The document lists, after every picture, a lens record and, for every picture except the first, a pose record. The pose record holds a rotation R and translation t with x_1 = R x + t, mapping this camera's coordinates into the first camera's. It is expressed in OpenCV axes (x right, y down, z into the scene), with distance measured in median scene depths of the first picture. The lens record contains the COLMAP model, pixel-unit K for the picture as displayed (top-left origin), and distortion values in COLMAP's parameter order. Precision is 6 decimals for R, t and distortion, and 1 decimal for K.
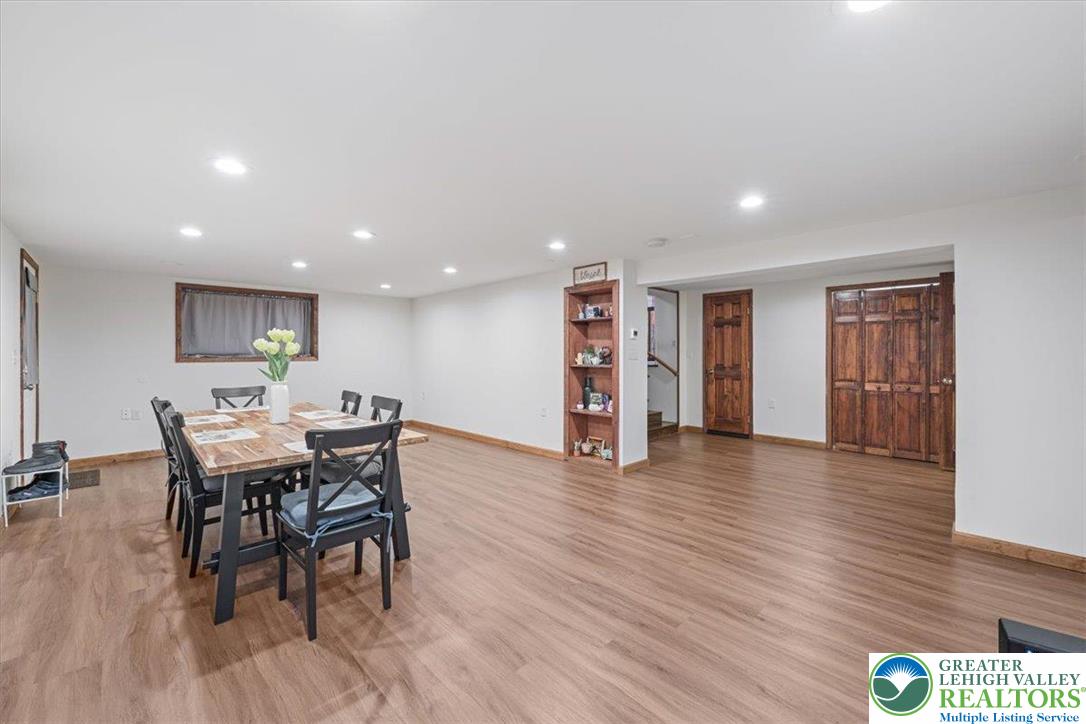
lens RADIAL K [[439.8, 0, 542.9], [0, 439.8, 353.9], [0, 0, 1]] dist [-0.001843, 0.000261]
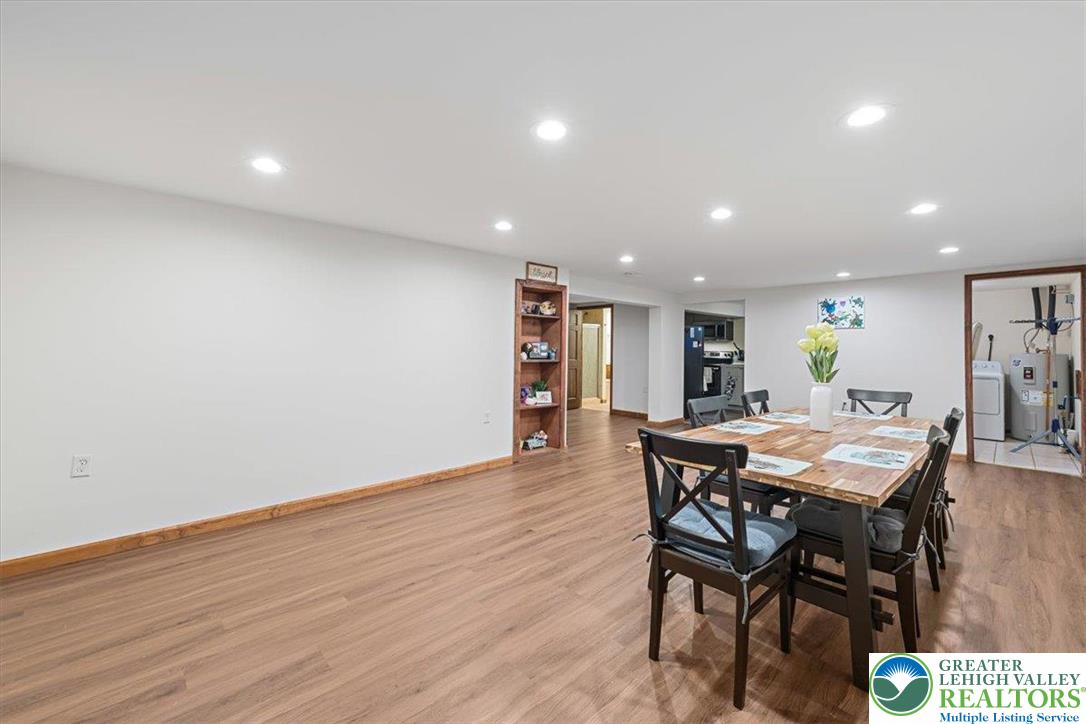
lens RADIAL K [[439.8, 0, 546.0], [0, 439.8, 341.1], [0, 0, 1]] dist [-0.001843, 0.000261]
pose [[0.018056, 0.015841, 0.999711, -0.934244], [-0.005579, 0.999861, -0.015743, -0.003134], [-0.999821, -0.005293, 0.018142, 0.964831]]
